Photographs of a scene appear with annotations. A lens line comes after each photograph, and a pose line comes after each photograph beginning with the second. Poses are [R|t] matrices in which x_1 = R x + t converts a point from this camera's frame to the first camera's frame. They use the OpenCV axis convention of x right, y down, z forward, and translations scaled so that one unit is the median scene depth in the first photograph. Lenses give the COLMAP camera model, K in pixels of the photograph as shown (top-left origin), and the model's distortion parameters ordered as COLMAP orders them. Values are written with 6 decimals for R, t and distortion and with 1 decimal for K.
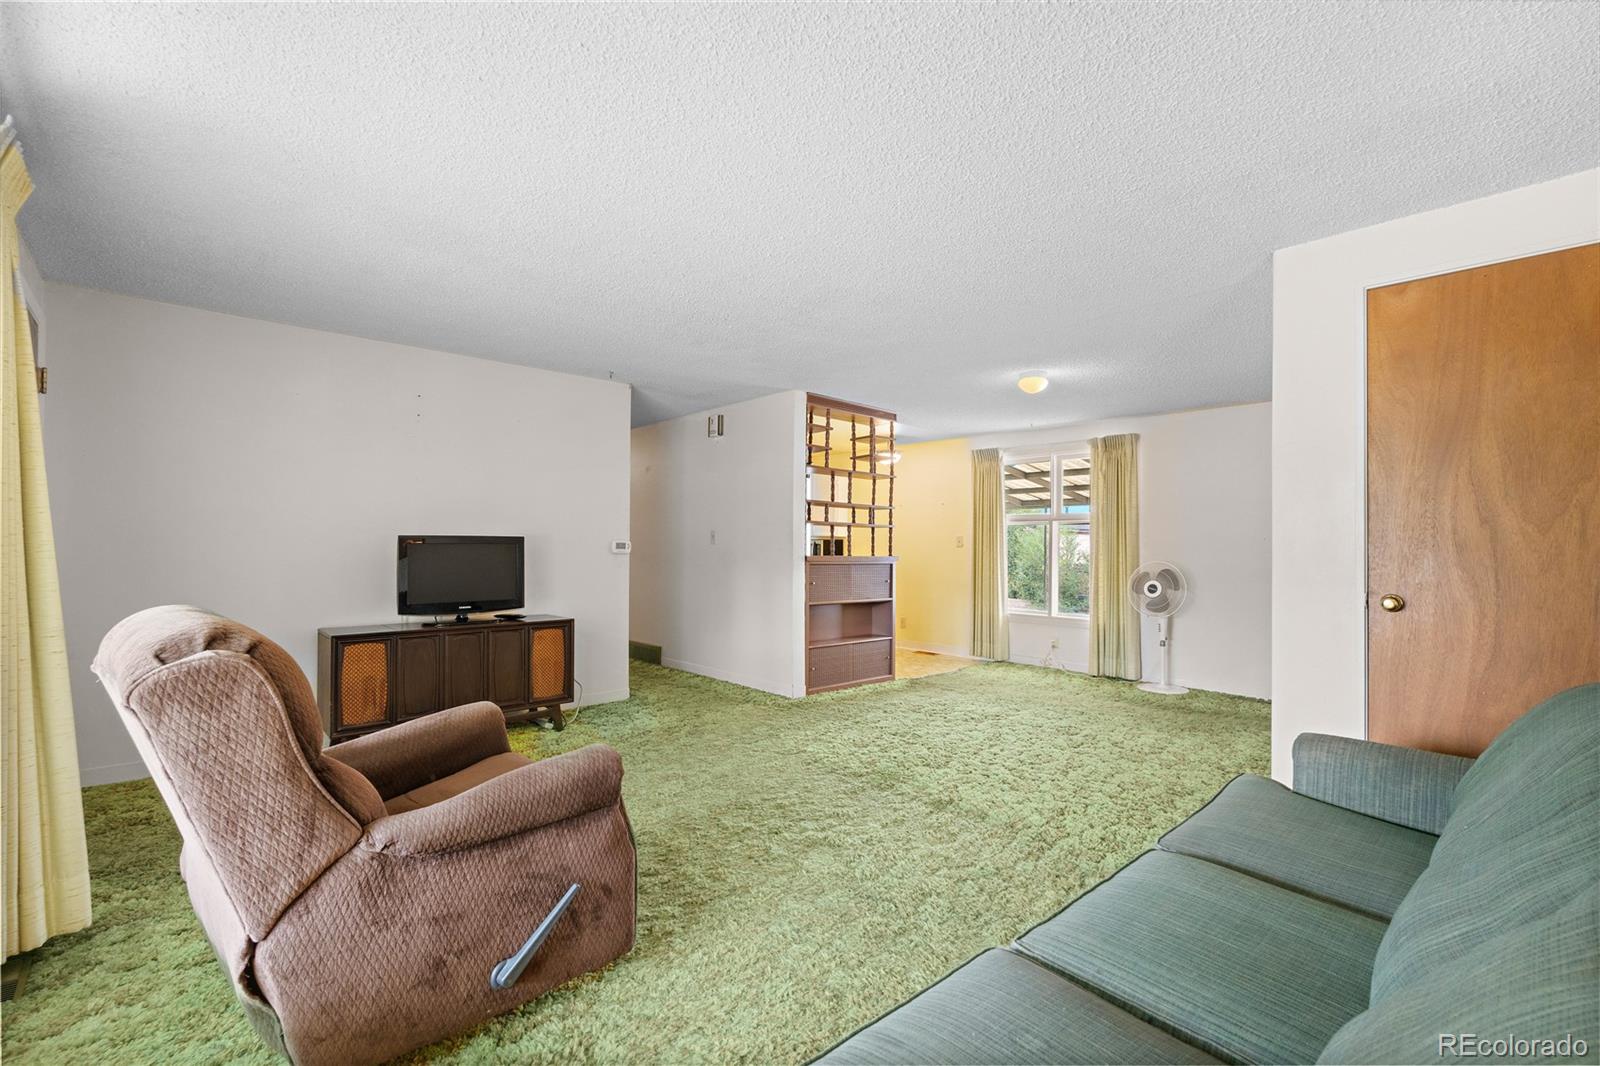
lens RADIAL K [[691.1, 0, 791.8], [0, 691.1, 541.1], [0, 0, 1]] dist [-0.003298, 0.000155]
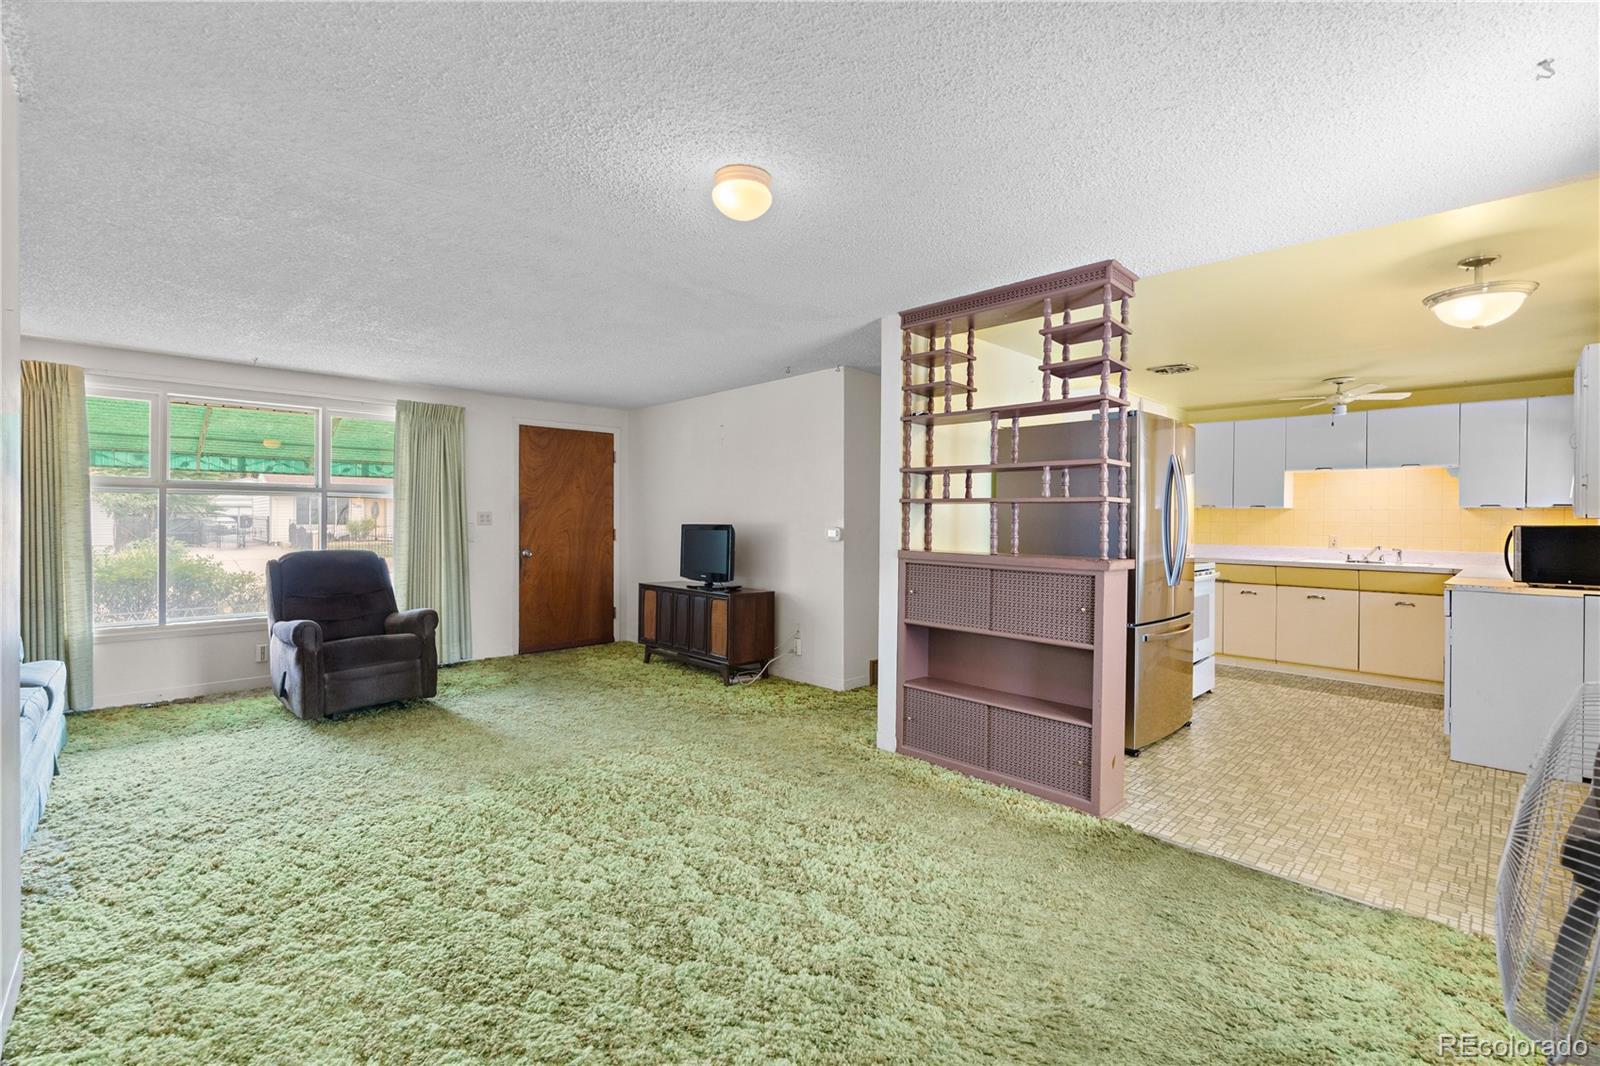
lens RADIAL K [[691.1, 0, 798.2], [0, 691.1, 521.5], [0, 0, 1]] dist [-0.003298, 0.000155]
pose [[0.047646, -0.005878, -0.998847, 0.901204], [0.002213, 0.999981, -0.005780, -0.005060], [0.998862, -0.001935, 0.047658, 1.102405]]
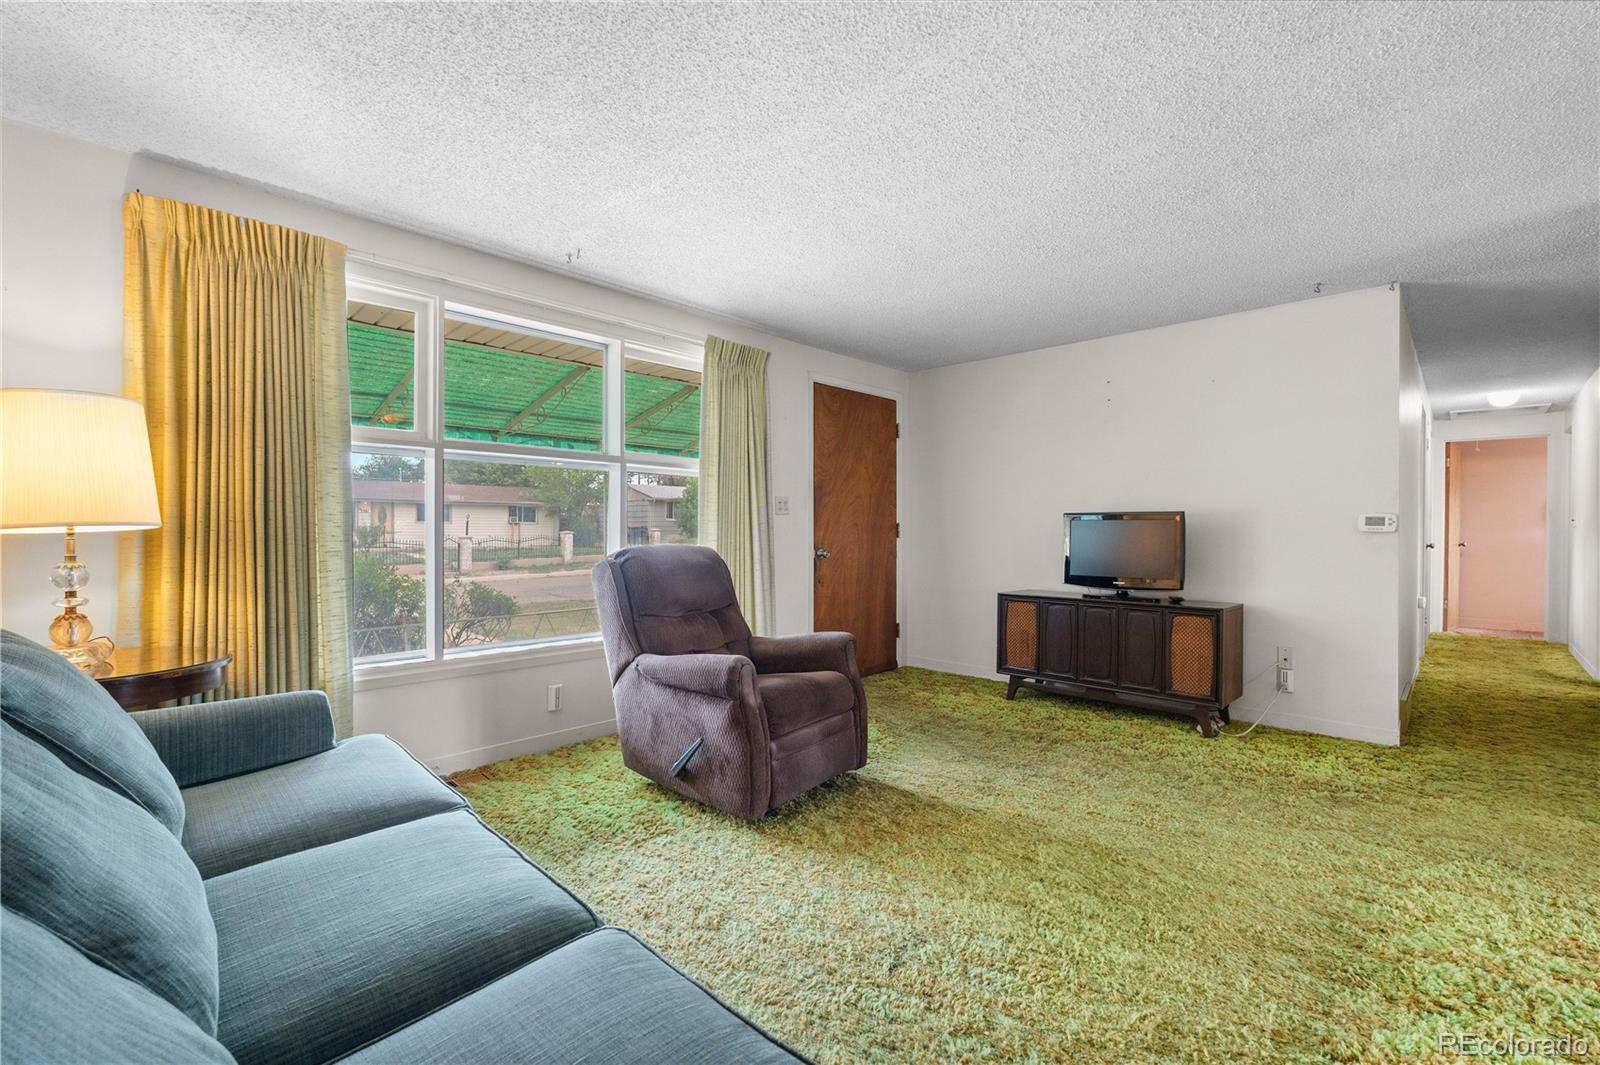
lens RADIAL K [[691.1, 0, 806.5], [0, 691.1, 532.7], [0, 0, 1]] dist [-0.003298, 0.000155]
pose [[0.076372, -0.001615, -0.997078, 0.487400], [0.001172, 0.999998, -0.001530, 0.023082], [0.997079, -0.001052, 0.076374, 0.455861]]
